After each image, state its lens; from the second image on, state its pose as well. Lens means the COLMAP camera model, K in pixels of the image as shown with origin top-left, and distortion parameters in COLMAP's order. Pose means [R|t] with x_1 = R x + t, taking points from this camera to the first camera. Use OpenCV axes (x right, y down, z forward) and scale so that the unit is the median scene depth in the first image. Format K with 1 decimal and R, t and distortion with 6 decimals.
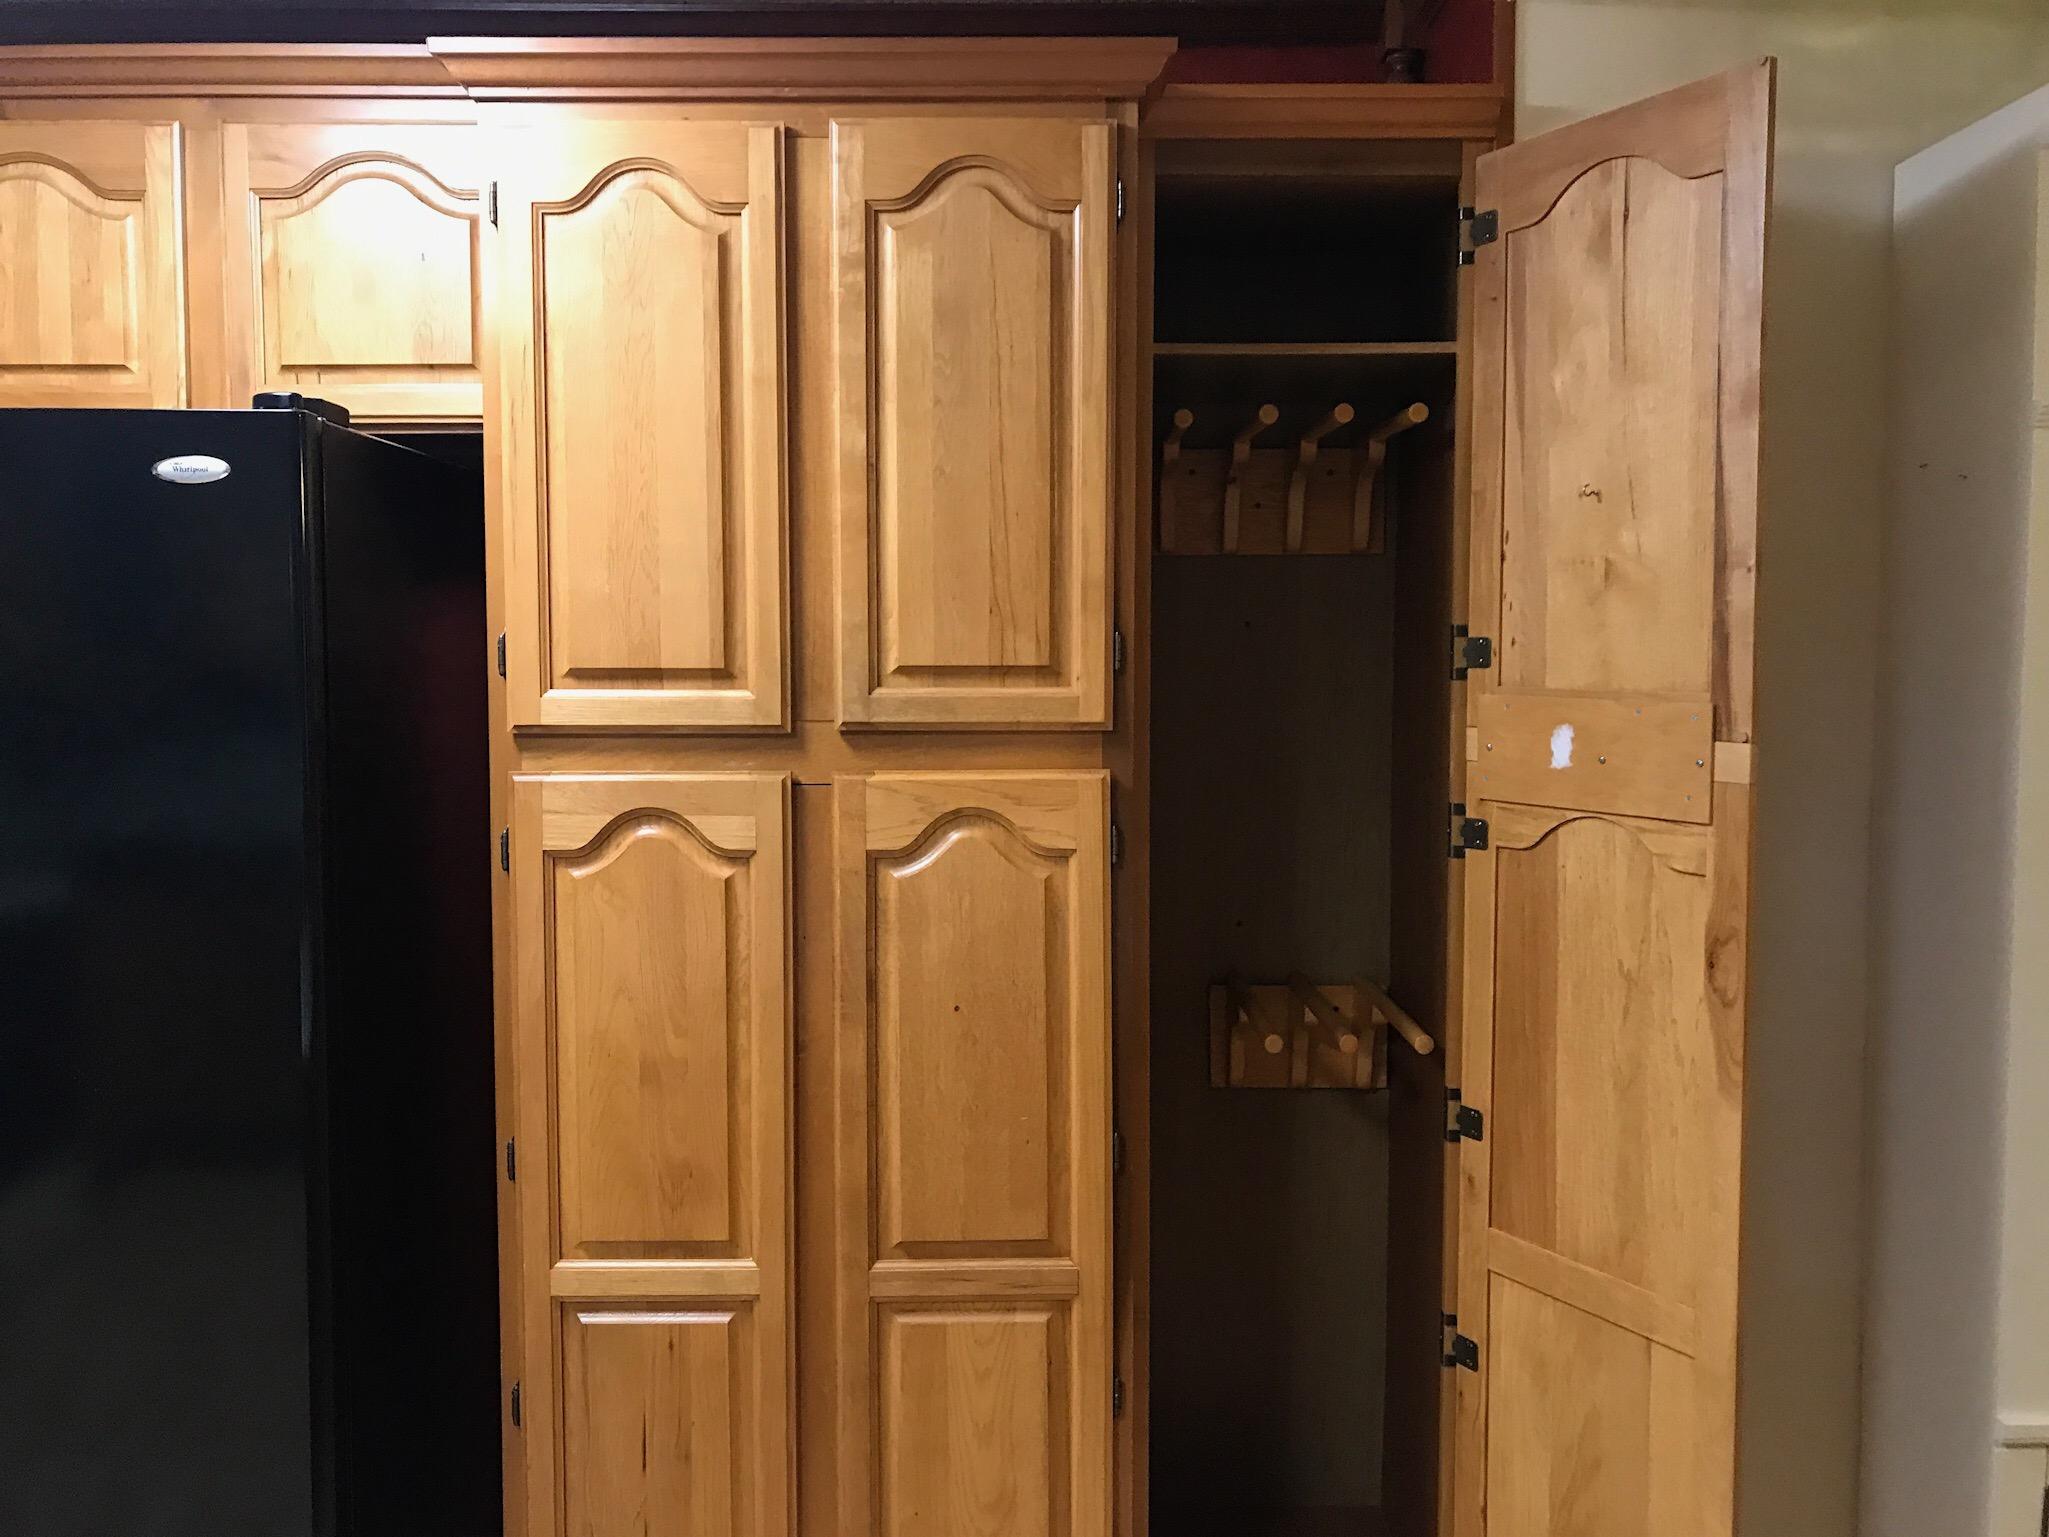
lens RADIAL K [[1670.1, 0, 1013.3], [0, 1670.1, 735.0], [0, 0, 1]] dist [0.040224, -0.045604]
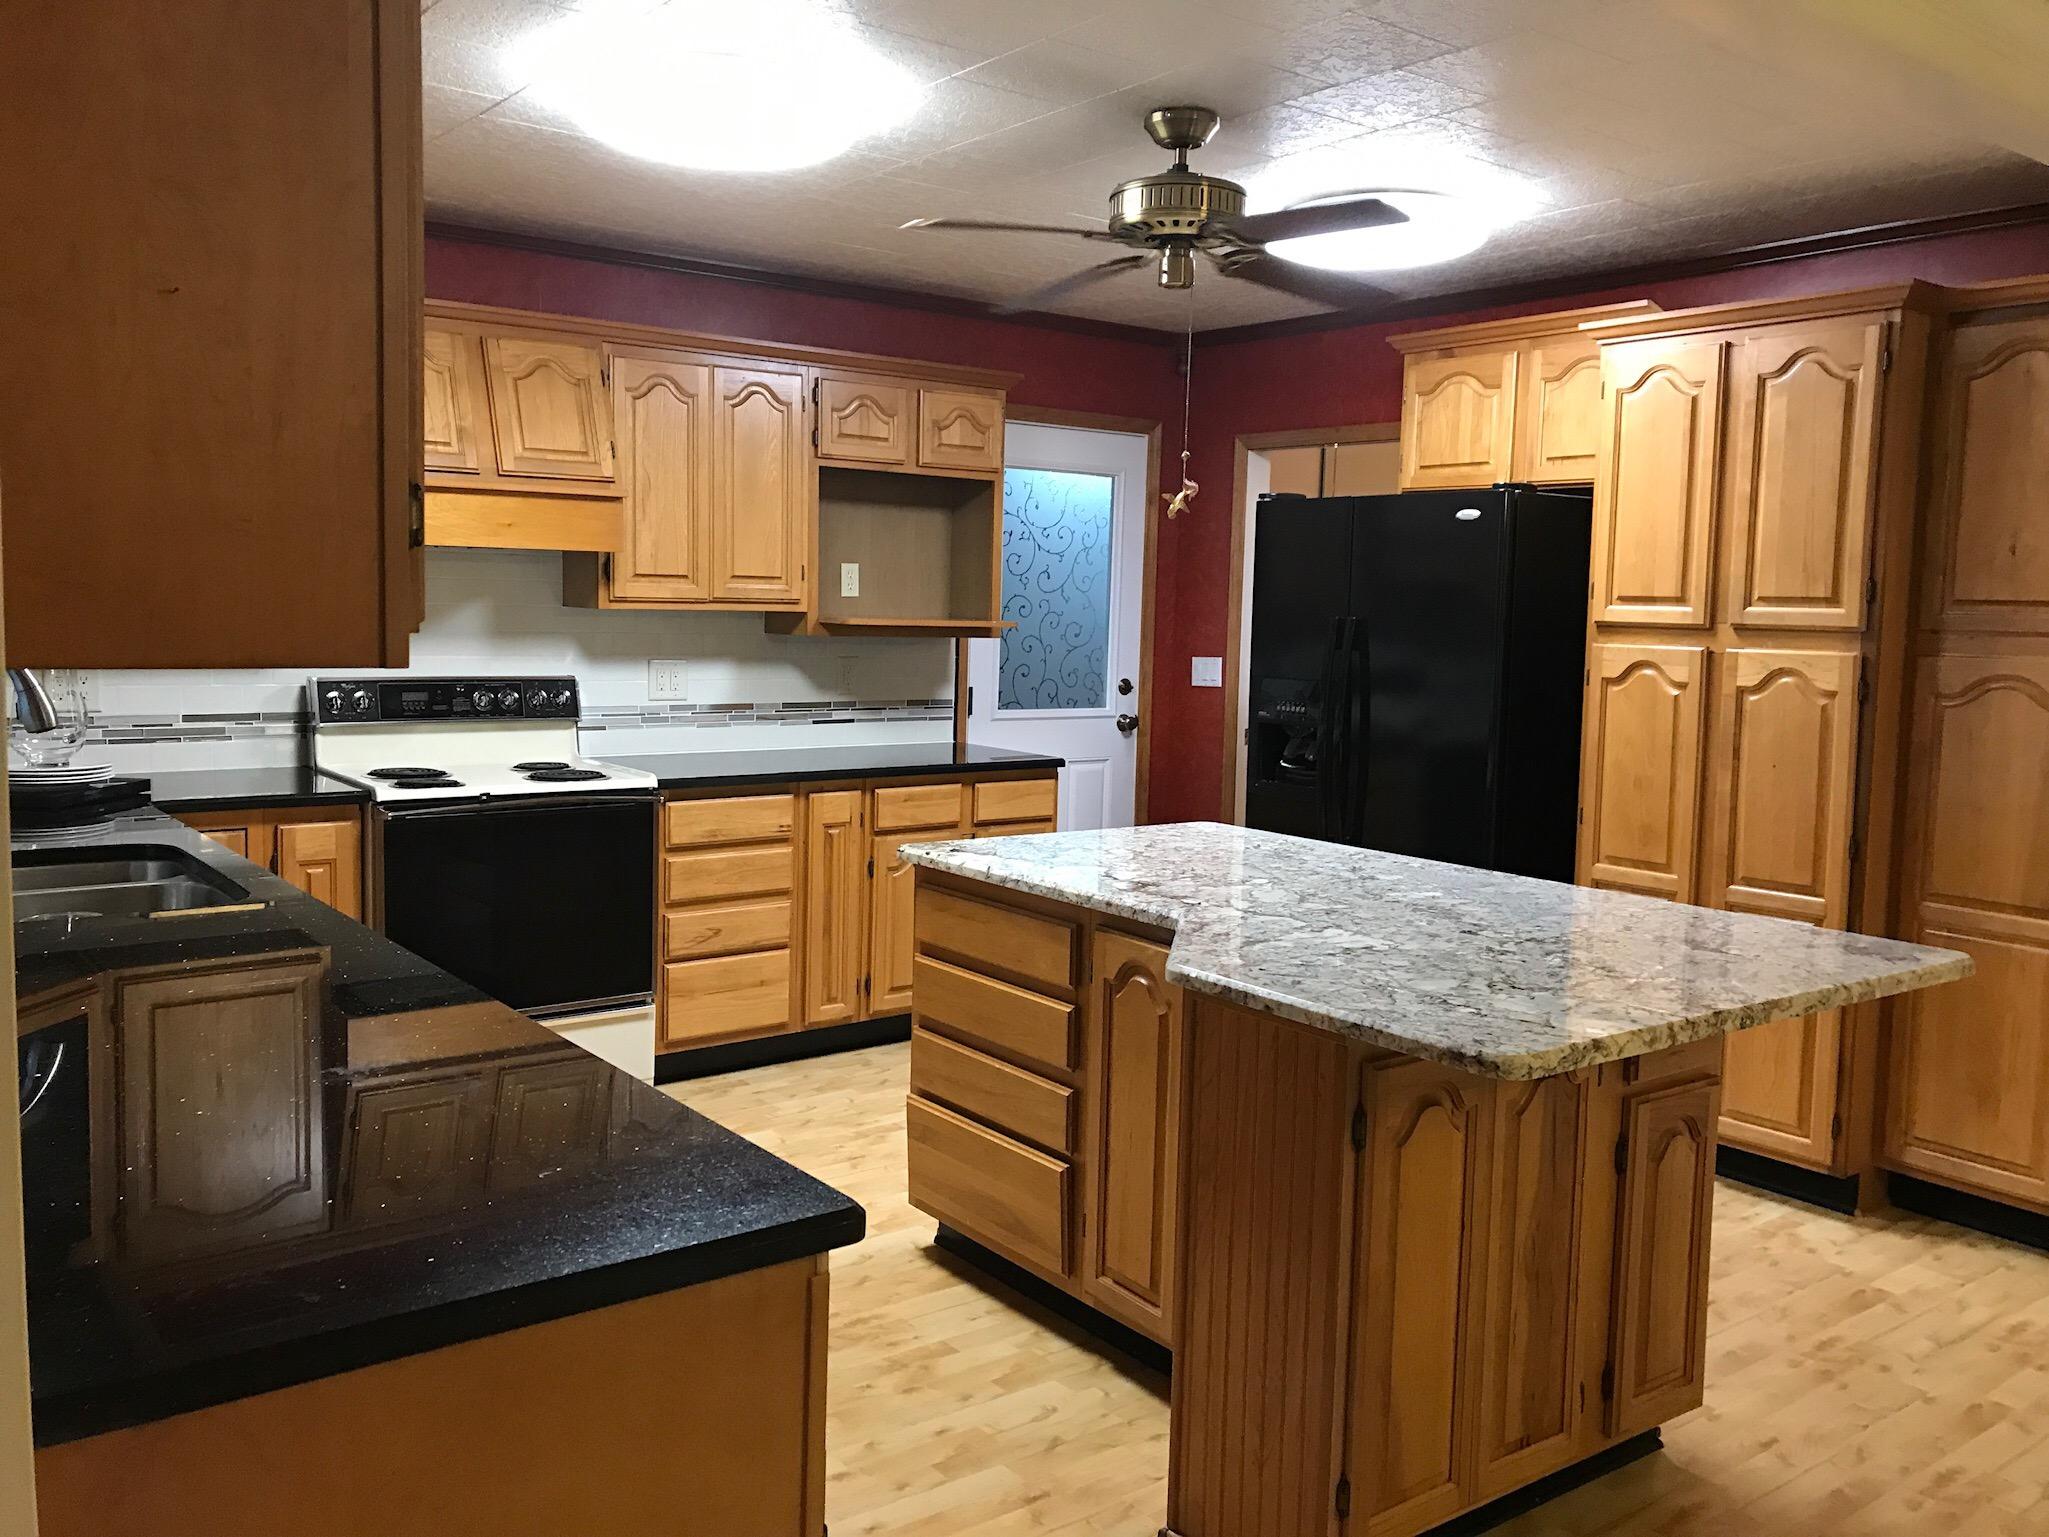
lens RADIAL K [[1670.1, 0, 1013.3], [0, 1670.1, 735.0], [0, 0, 1]] dist [0.040224, -0.045604]
pose [[0.600663, 0.081421, -0.795345, 1.036630], [-0.067305, 0.996419, 0.051175, 0.083913], [0.796664, 0.022791, 0.603992, -0.978490]]
